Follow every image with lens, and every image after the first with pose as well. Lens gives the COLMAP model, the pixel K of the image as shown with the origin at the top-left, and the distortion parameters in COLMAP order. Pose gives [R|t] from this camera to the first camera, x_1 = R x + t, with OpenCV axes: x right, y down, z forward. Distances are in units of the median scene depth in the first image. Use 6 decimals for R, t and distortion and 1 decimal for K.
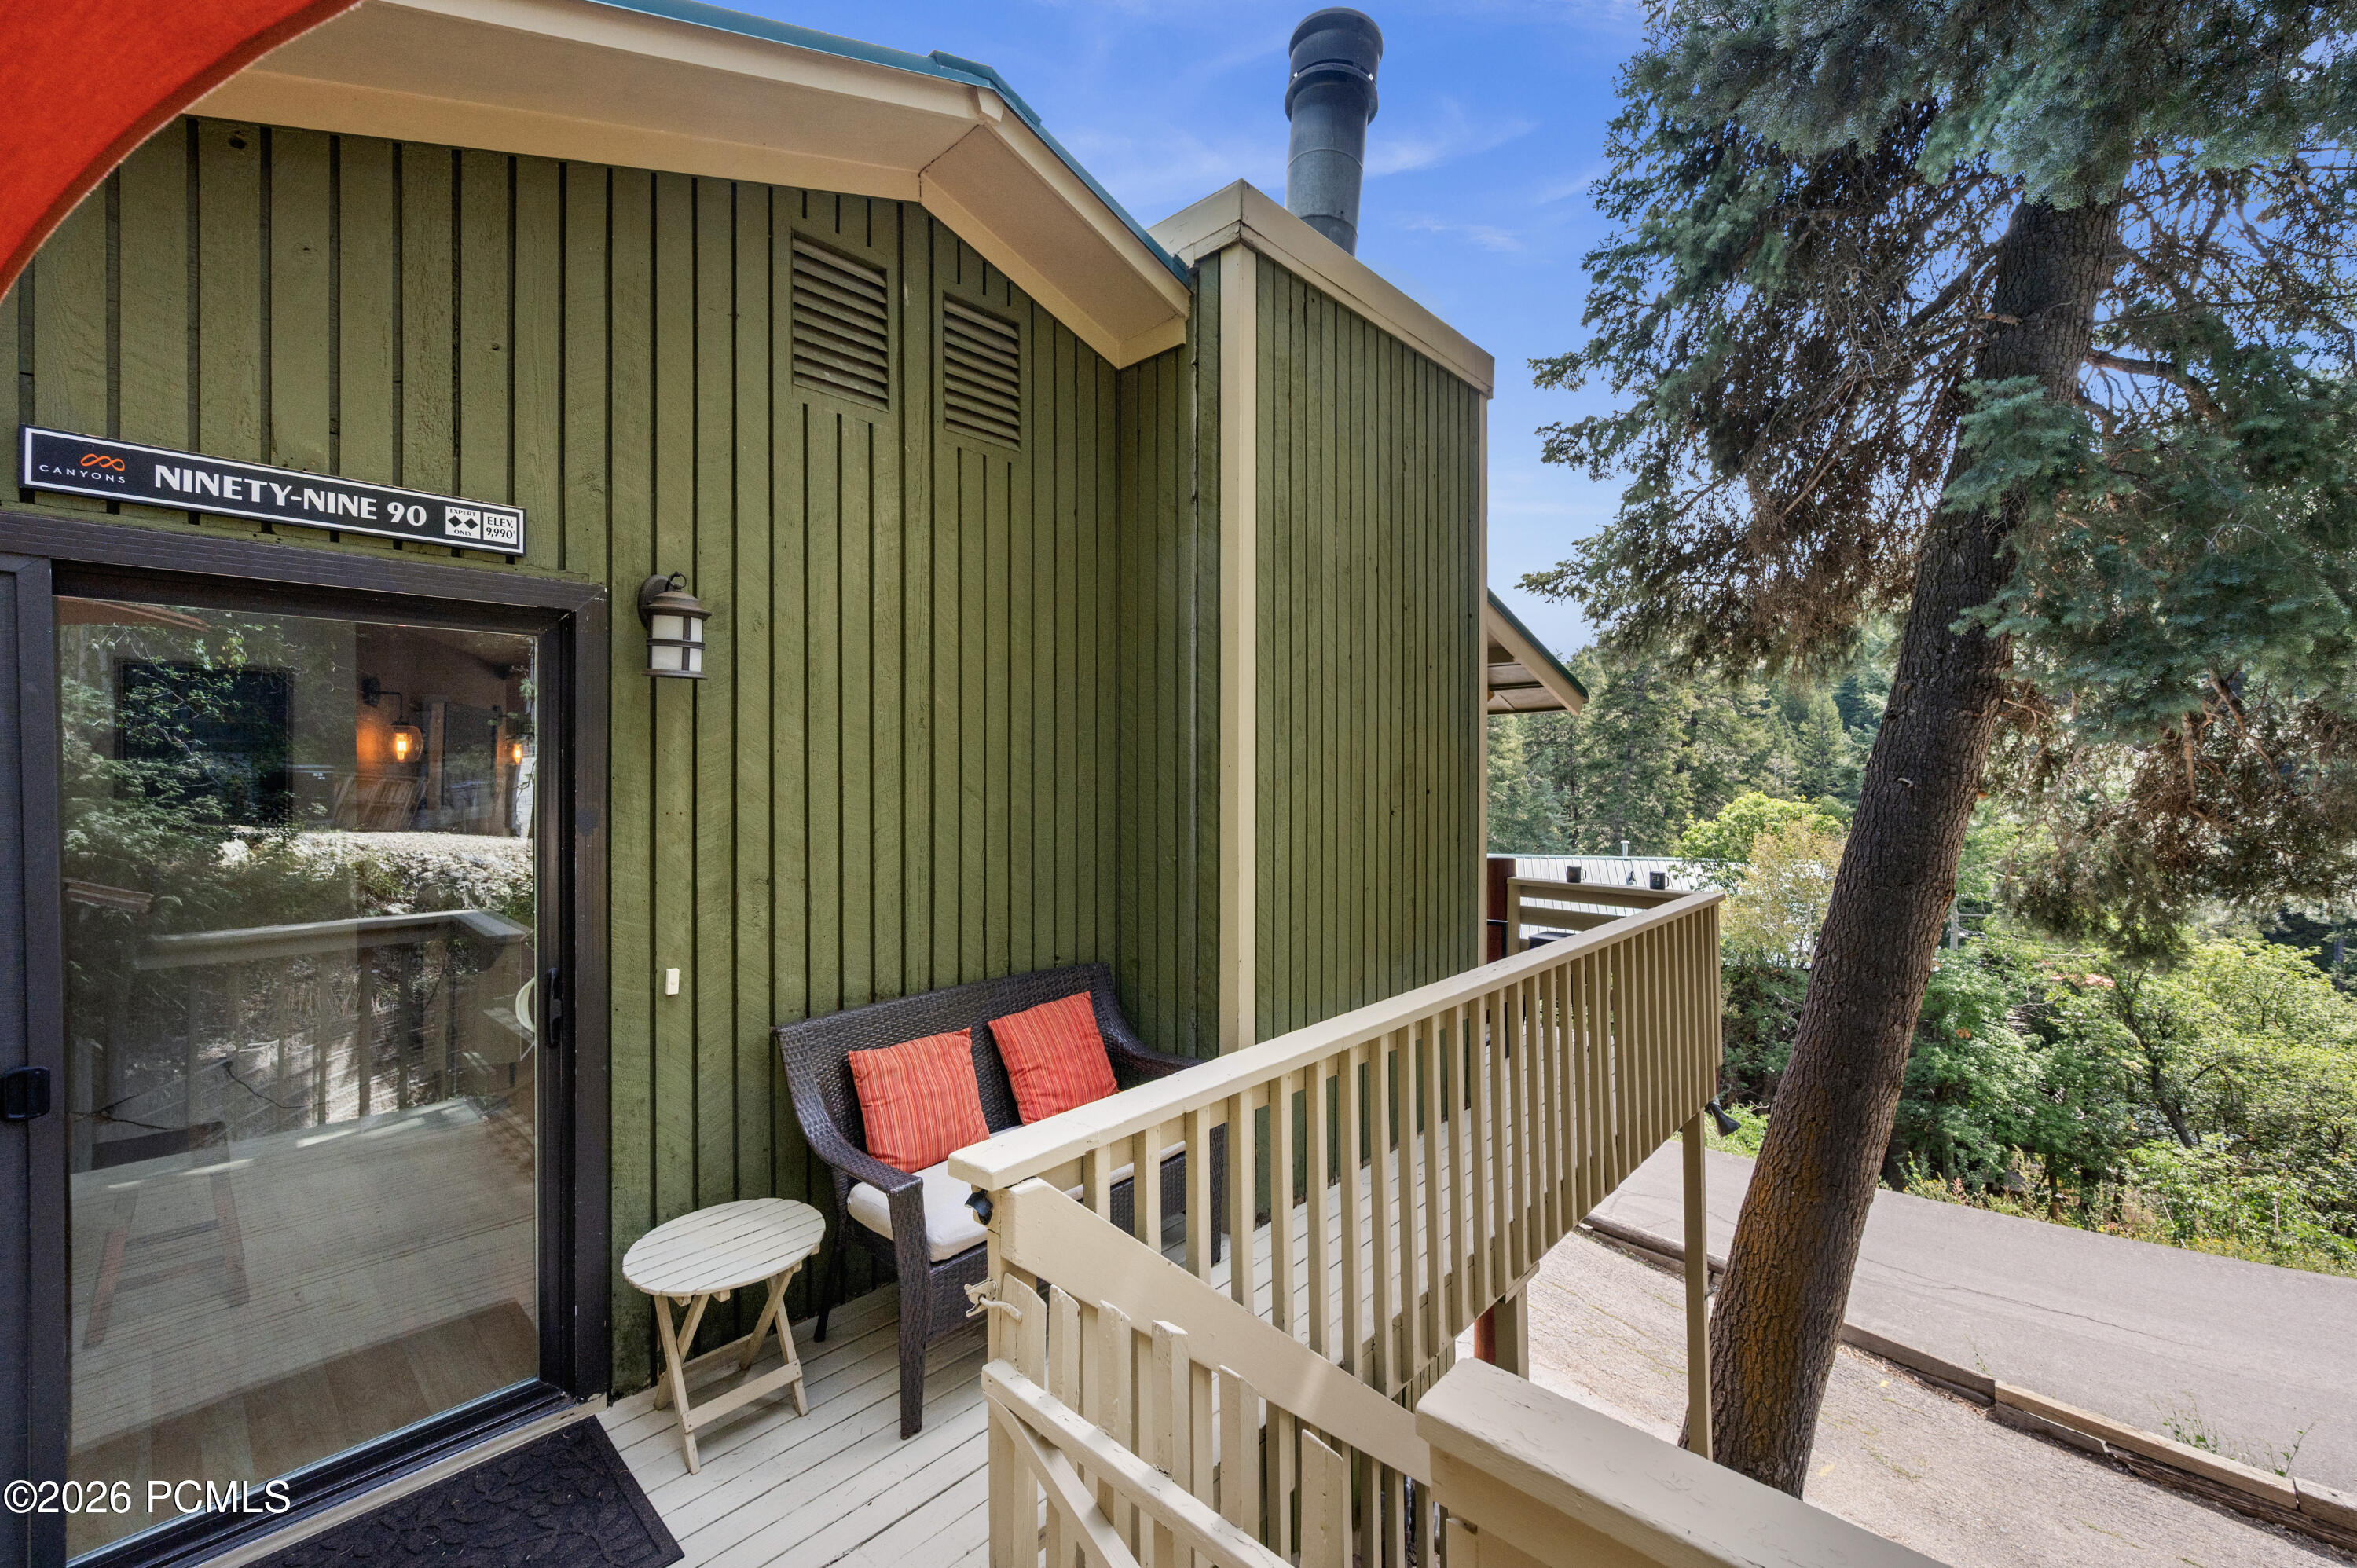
lens RADIAL K [[940.6, 0, 1175.5], [0, 940.6, 774.5], [0, 0, 1]] dist [-0.000368, -0.000004]
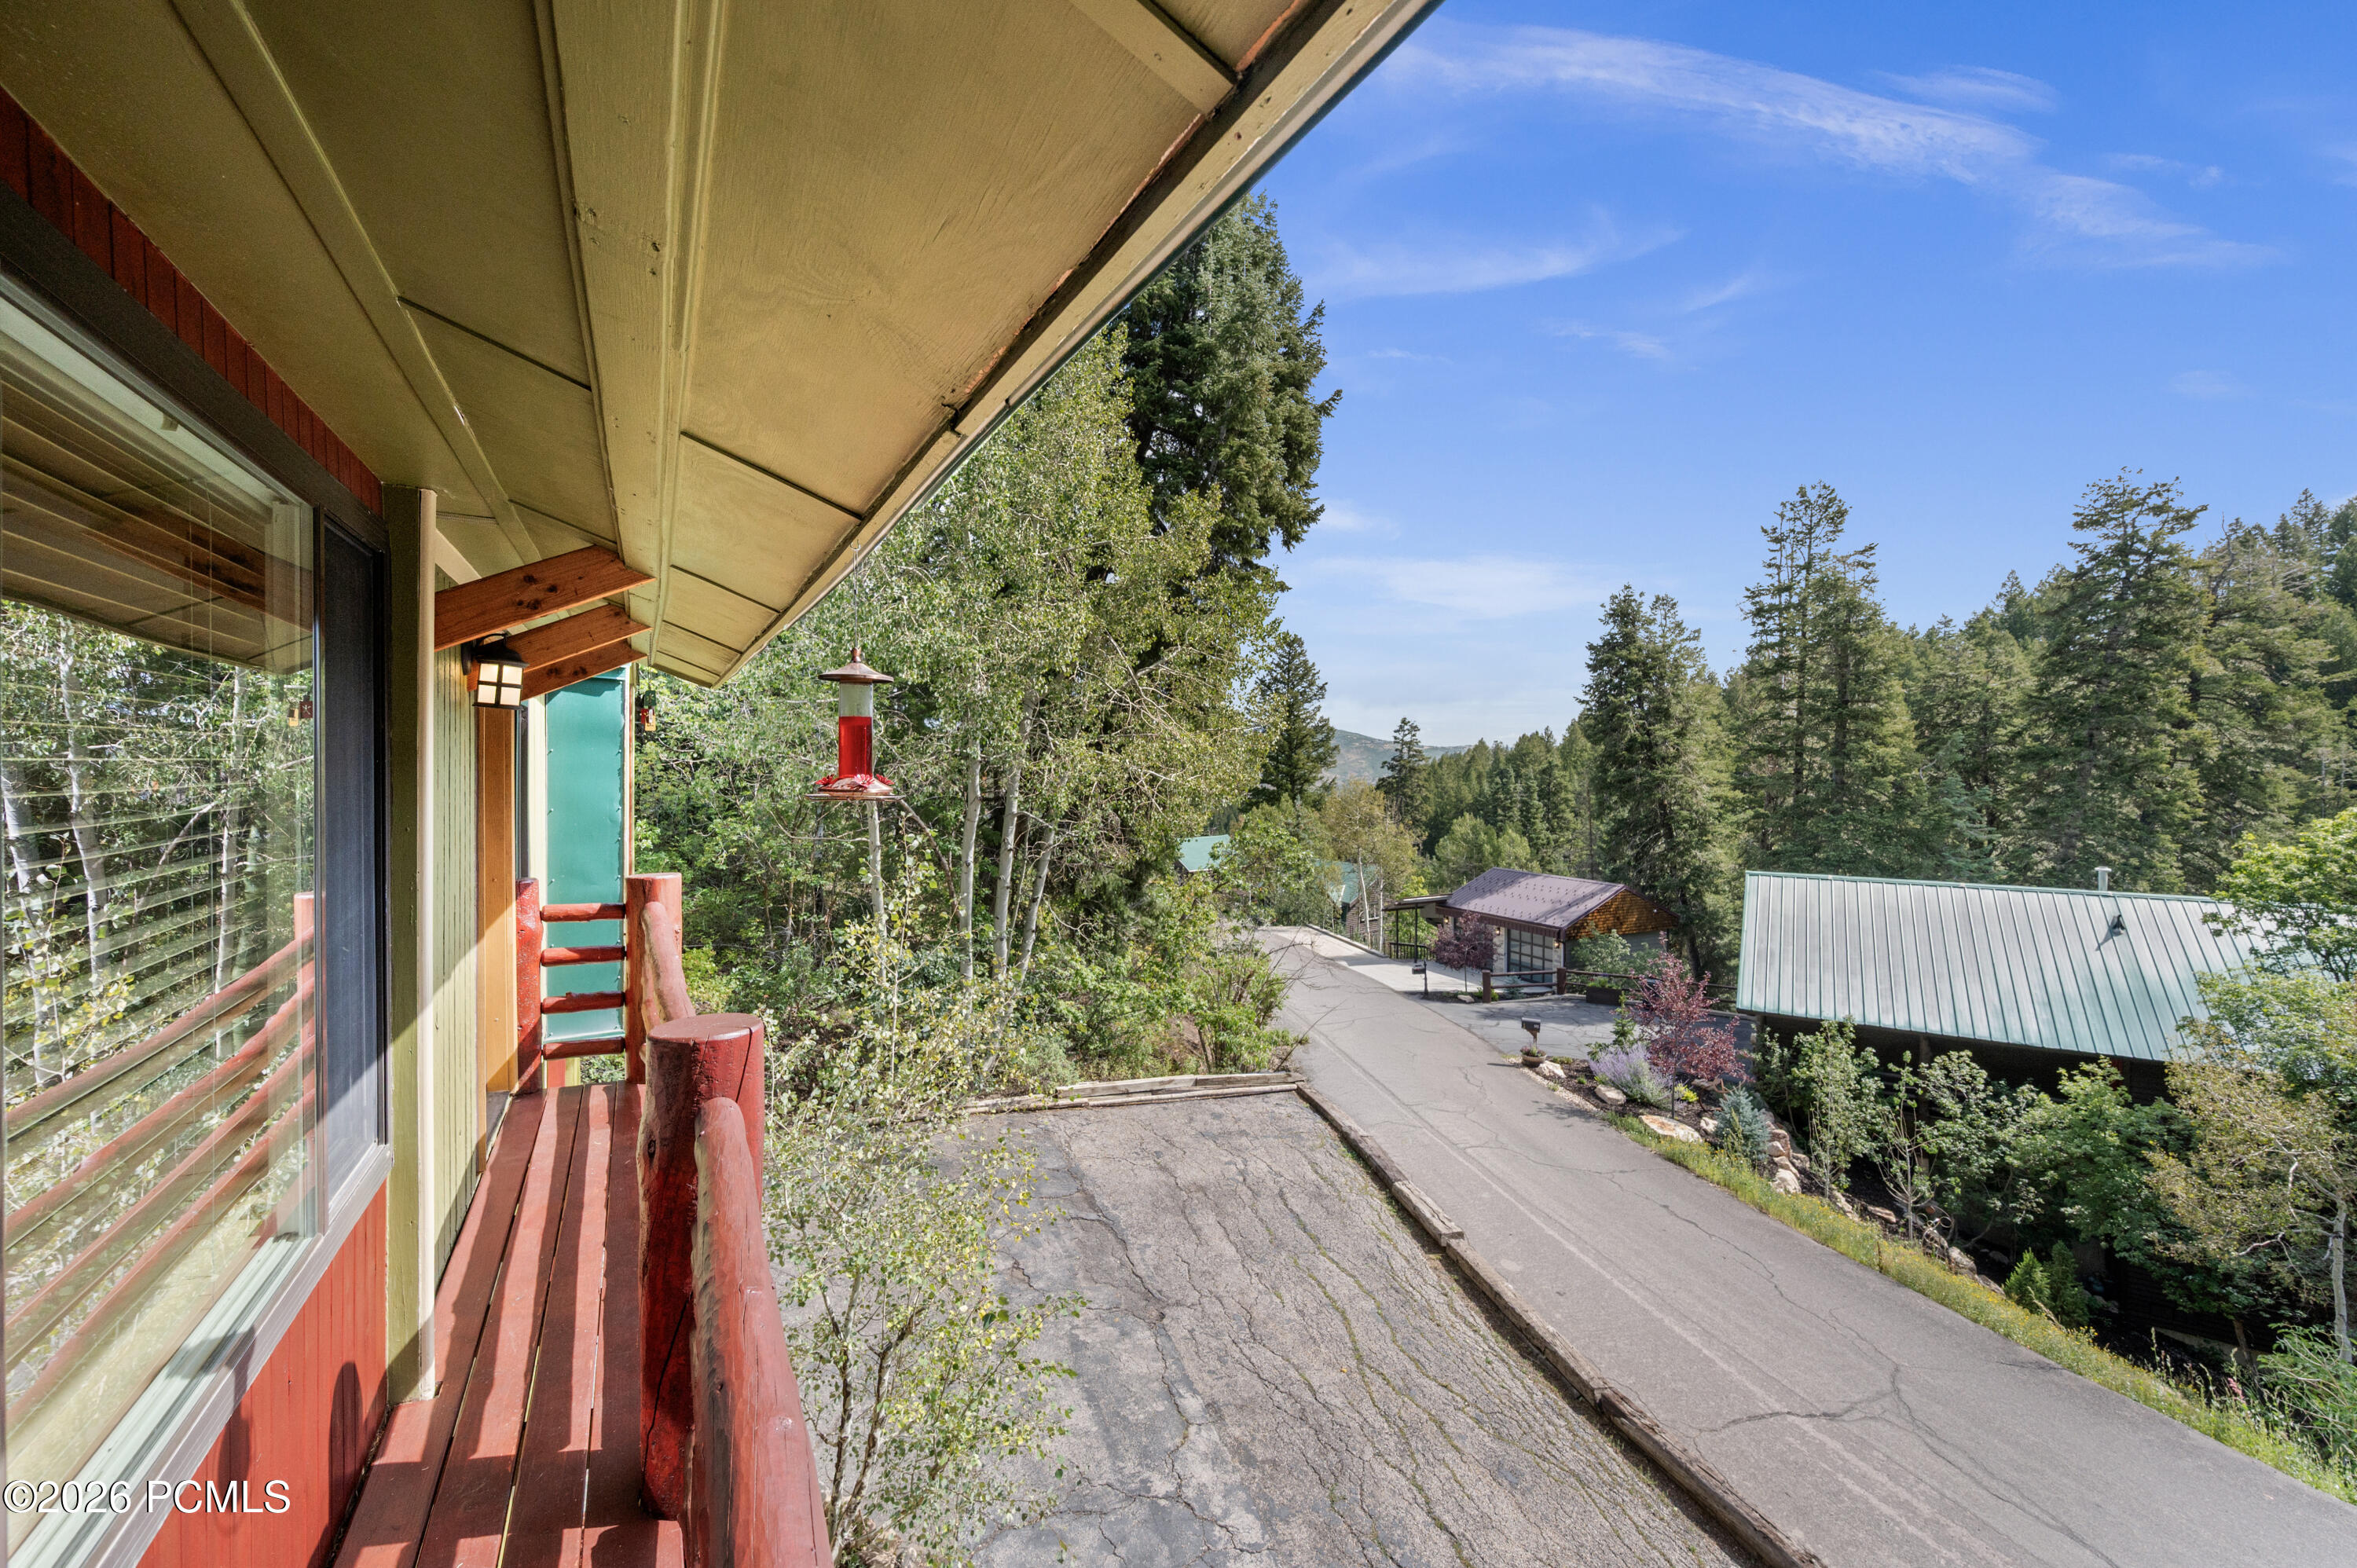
lens RADIAL K [[940.6, 0, 1179.5], [0, 940.6, 771.5], [0, 0, 1]] dist [-0.000368, -0.000004]
pose [[0.956032, 0.007581, -0.293164, 0.033815], [-0.005378, 0.999951, 0.008318, 0.000331], [0.293213, -0.006375, 0.956026, 0.123405]]
